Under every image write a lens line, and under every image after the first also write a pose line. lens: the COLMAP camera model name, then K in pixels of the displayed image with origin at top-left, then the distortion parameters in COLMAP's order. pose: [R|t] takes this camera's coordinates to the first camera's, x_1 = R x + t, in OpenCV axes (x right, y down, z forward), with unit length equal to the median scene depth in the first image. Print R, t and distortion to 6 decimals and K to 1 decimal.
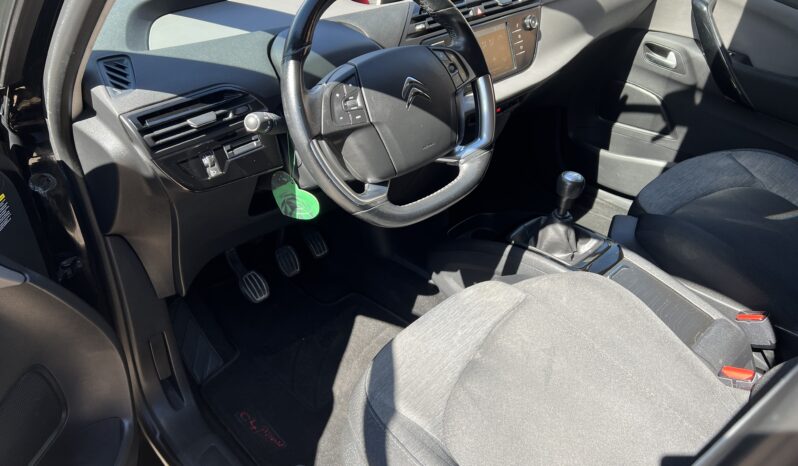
lens RADIAL K [[587.2, 0, 399.0], [0, 587.2, 233.0], [0, 0, 1]] dist [0.074661, -0.099140]
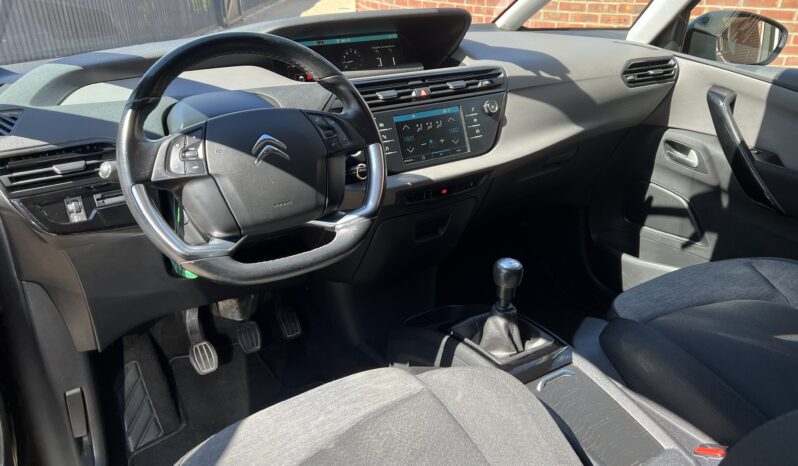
lens RADIAL K [[587.2, 0, 399.0], [0, 587.2, 233.0], [0, 0, 1]] dist [0.074661, -0.099140]
pose [[0.973371, 0.058065, -0.221759, 0.306641], [-0.099130, 0.978878, -0.178804, 0.034636], [0.206693, 0.196026, 0.958568, 0.084456]]
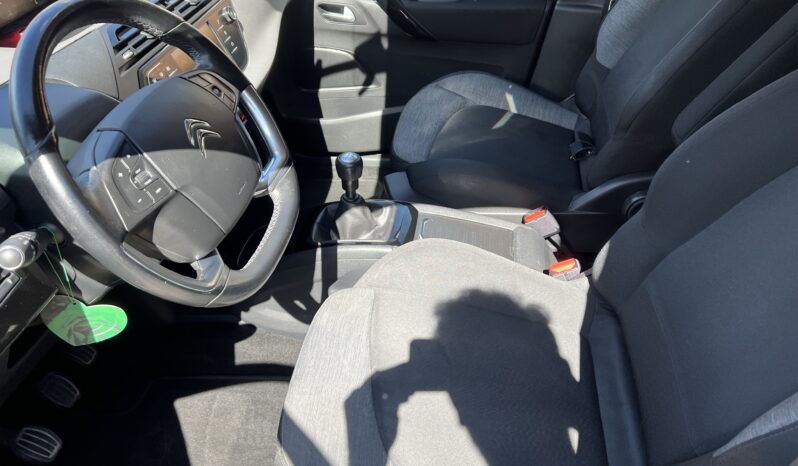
lens RADIAL K [[593.2, 0, 401.3], [0, 593.2, 235.5], [0, 0, 1]] dist [0.078641, -0.106279]
pose [[0.788038, -0.421527, 0.448677, -0.121520], [0.401162, 0.904438, 0.145125, -0.081226], [-0.466975, 0.065628, 0.881832, 0.103439]]
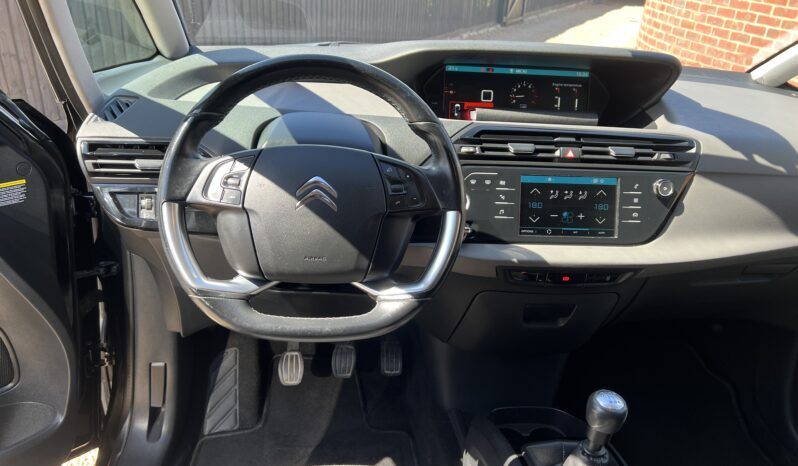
lens RADIAL K [[593.2, 0, 401.3], [0, 593.2, 235.5], [0, 0, 1]] dist [0.078641, -0.106279]
pose [[0.775670, 0.293630, -0.558675, 0.410556], [-0.404740, 0.910627, -0.083335, -0.107324], [0.484274, 0.290758, 0.825190, 0.241738]]
